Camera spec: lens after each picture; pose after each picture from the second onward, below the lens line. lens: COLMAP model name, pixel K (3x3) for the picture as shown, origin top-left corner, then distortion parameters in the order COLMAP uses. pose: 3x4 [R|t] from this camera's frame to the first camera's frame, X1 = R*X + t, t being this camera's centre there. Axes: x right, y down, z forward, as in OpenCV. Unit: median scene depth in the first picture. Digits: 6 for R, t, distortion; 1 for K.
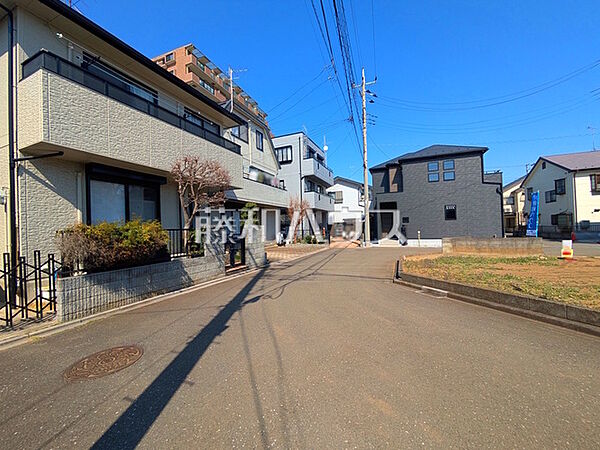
lens RADIAL K [[236.9, 0, 301.3], [0, 236.9, 224.5], [0, 0, 1]] dist [-0.000329, 0.000446]
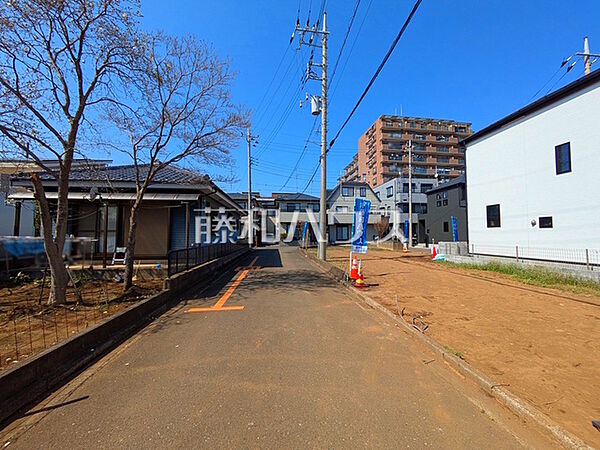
lens RADIAL K [[236.9, 0, 301.3], [0, 236.9, 224.5], [0, 0, 1]] dist [-0.000329, 0.000446]
pose [[0.493044, -0.017175, -0.869835, 1.398812], [-0.000411, 0.999800, -0.019974, -0.032125], [0.870004, 0.010205, 0.492939, -0.495644]]
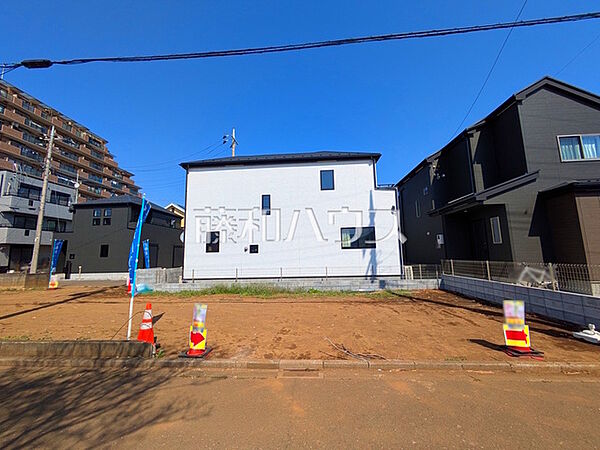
lens RADIAL K [[236.9, 0, 301.3], [0, 236.9, 224.5], [0, 0, 1]] dist [-0.000329, 0.000446]
pose [[0.942524, 0.044708, 0.331135, 1.112006], [-0.002509, 0.991927, -0.126785, -0.031060], [-0.334130, 0.118668, 0.935027, -0.471900]]
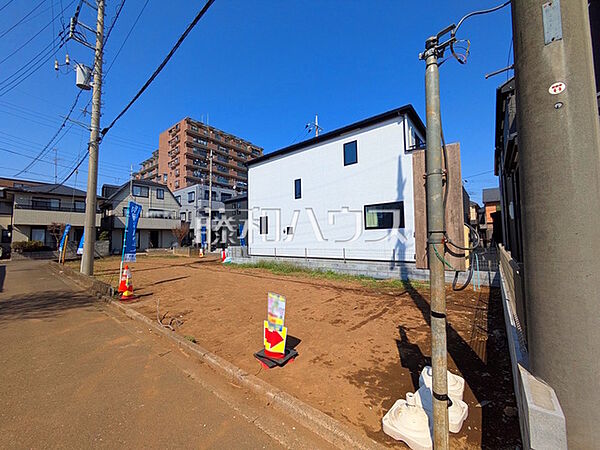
lens RADIAL K [[236.9, 0, 301.3], [0, 236.9, 224.5], [0, 0, 1]] dist [-0.000329, 0.000446]
pose [[0.961518, -0.011306, -0.274509, 1.452888], [-0.001066, 0.998992, -0.044880, -0.033239], [0.274739, 0.043445, 0.960537, -0.489996]]
